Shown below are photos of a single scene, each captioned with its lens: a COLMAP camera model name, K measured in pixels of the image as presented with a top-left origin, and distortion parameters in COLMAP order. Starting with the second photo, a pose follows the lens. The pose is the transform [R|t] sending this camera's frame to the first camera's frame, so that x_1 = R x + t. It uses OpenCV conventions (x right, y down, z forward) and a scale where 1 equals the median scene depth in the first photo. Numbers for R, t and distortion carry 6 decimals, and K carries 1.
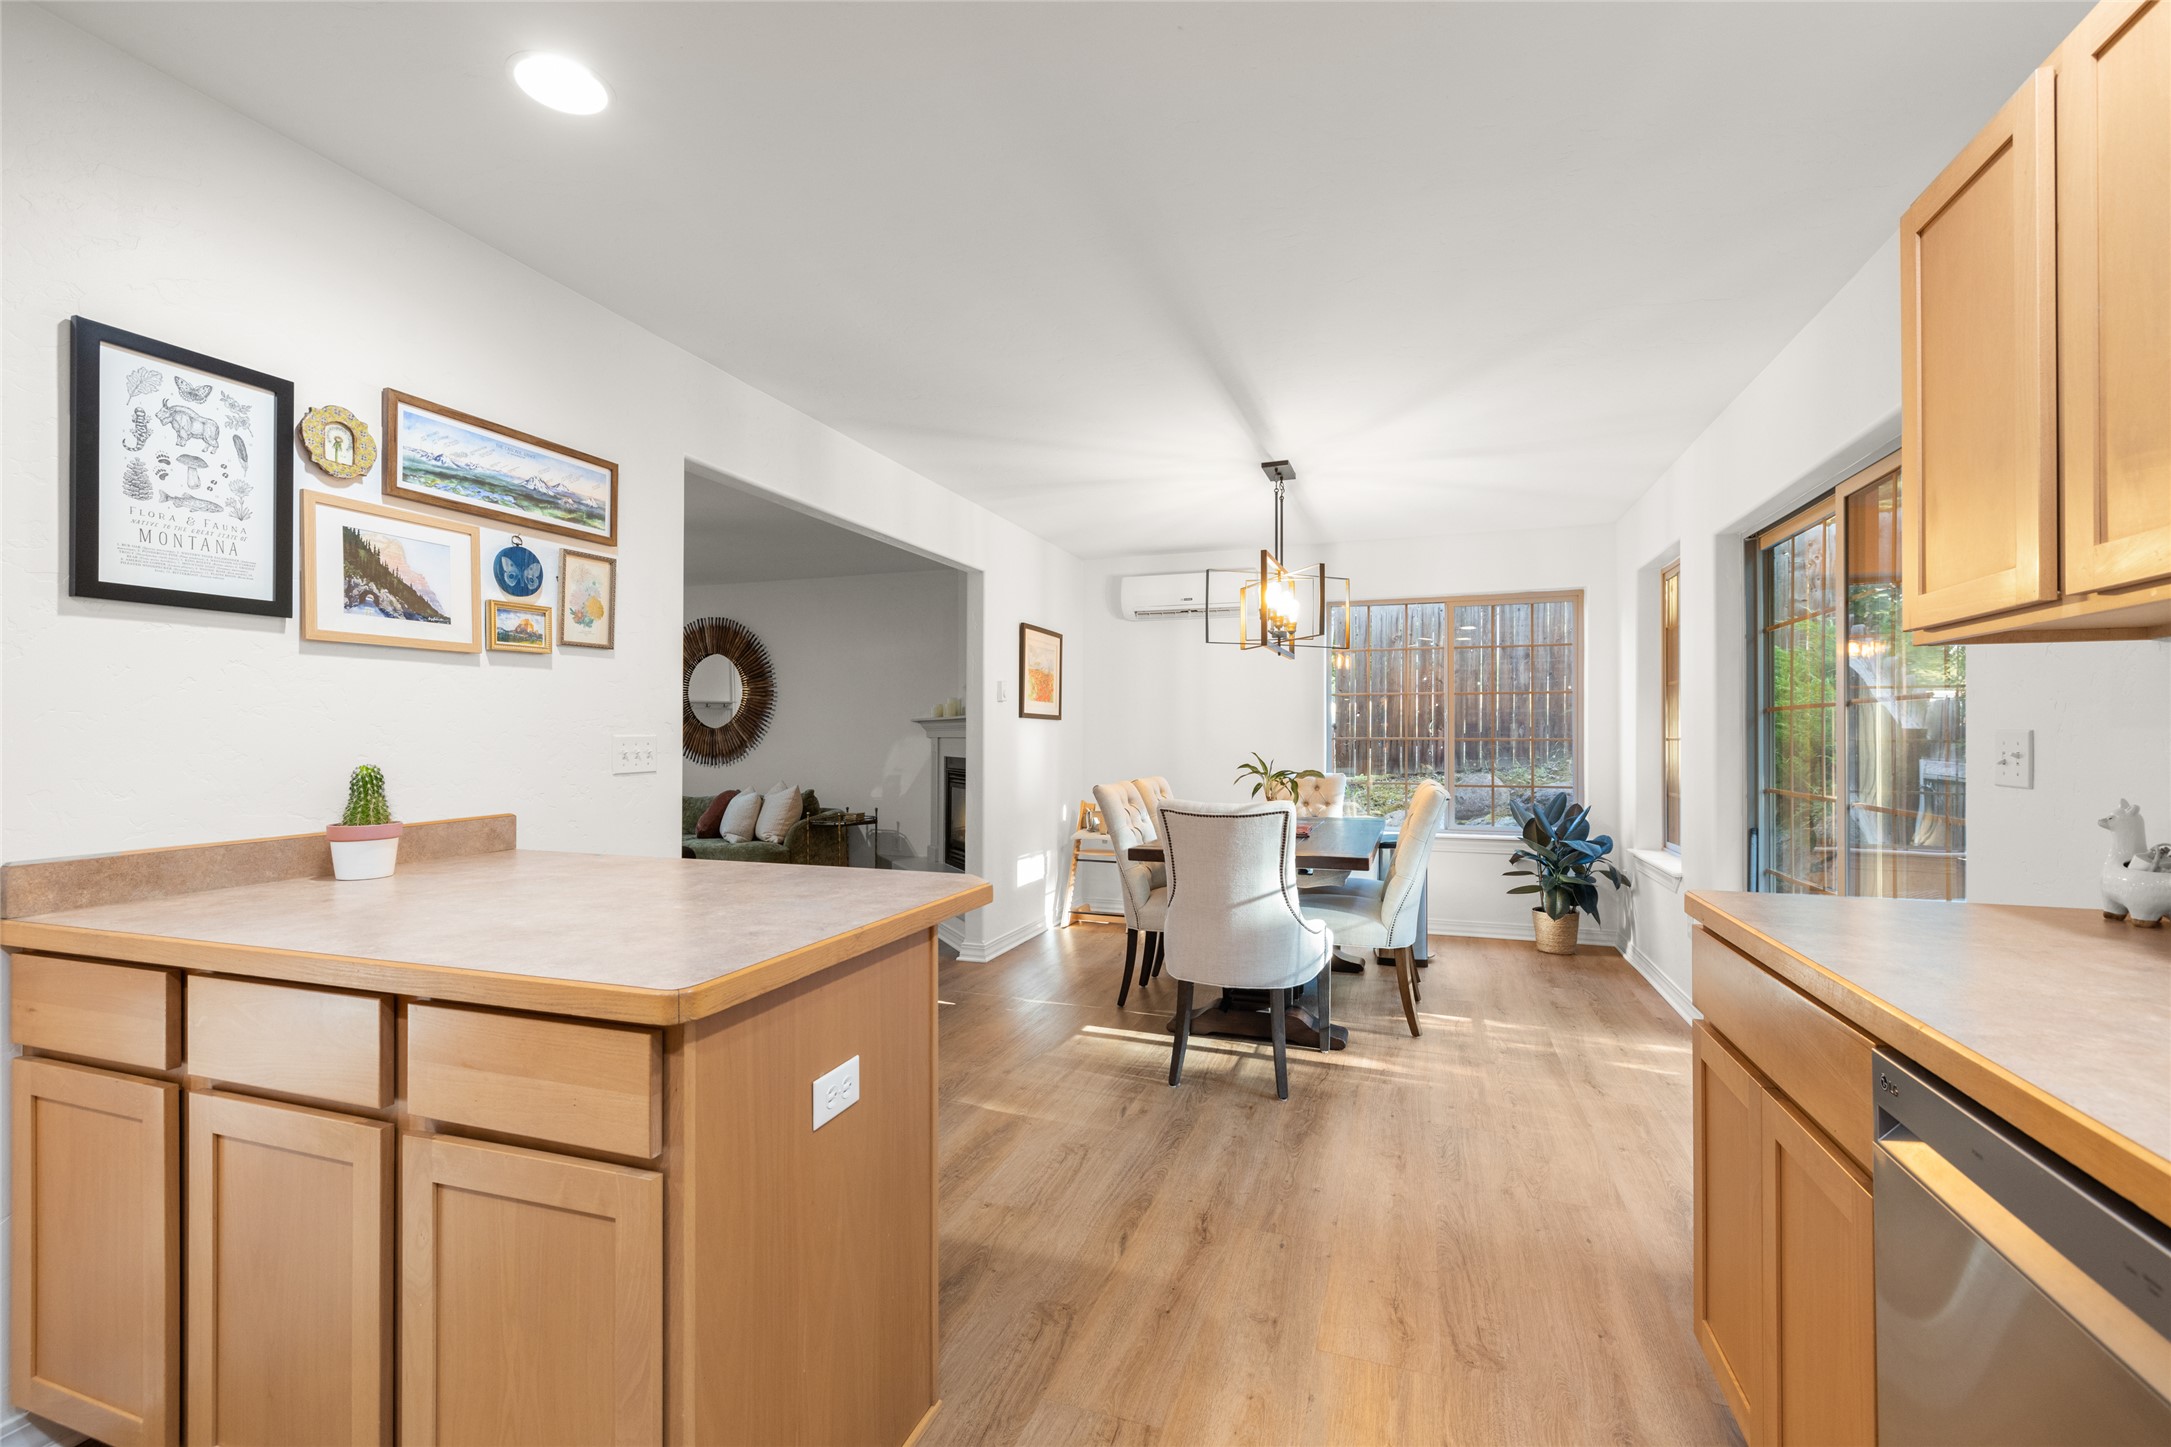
lens RADIAL K [[910.9, 0, 1091.3], [0, 910.9, 744.5], [0, 0, 1]] dist [0.000197, 0.000227]
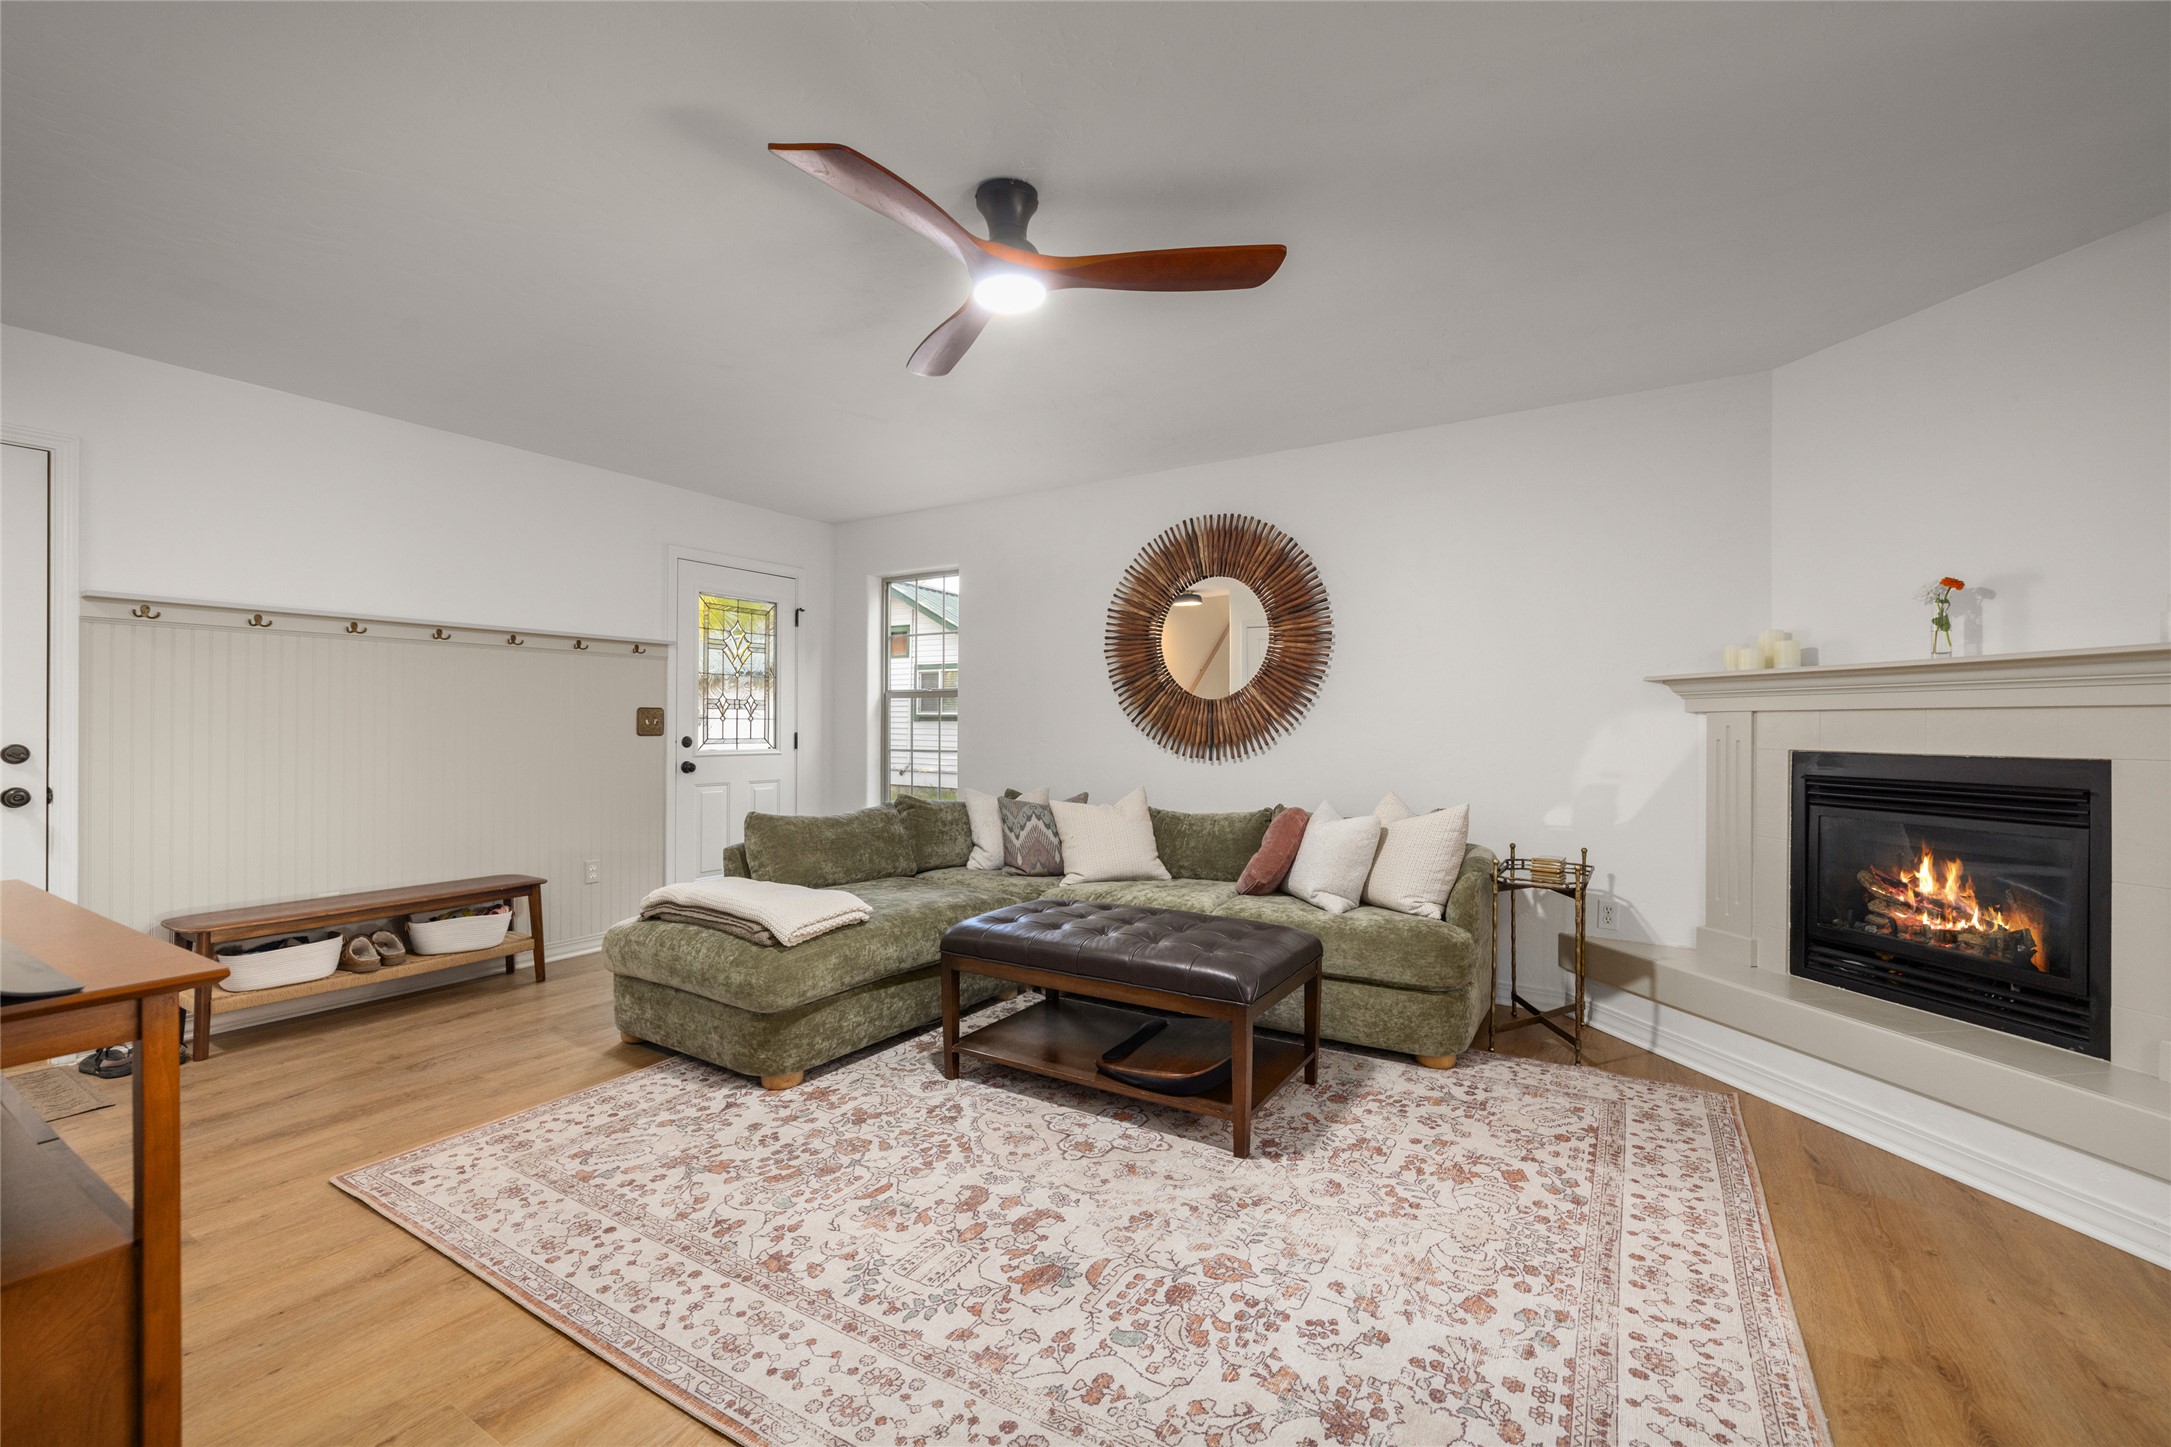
lens RADIAL K [[910.9, 0, 1083.9], [0, 910.9, 725.4], [0, 0, 1]] dist [0.000197, 0.000227]
pose [[0.972402, -0.001069, -0.233310, -0.364492], [0.001708, 0.999995, 0.002534, -0.002004], [0.233306, -0.002862, 0.972399, 0.400956]]
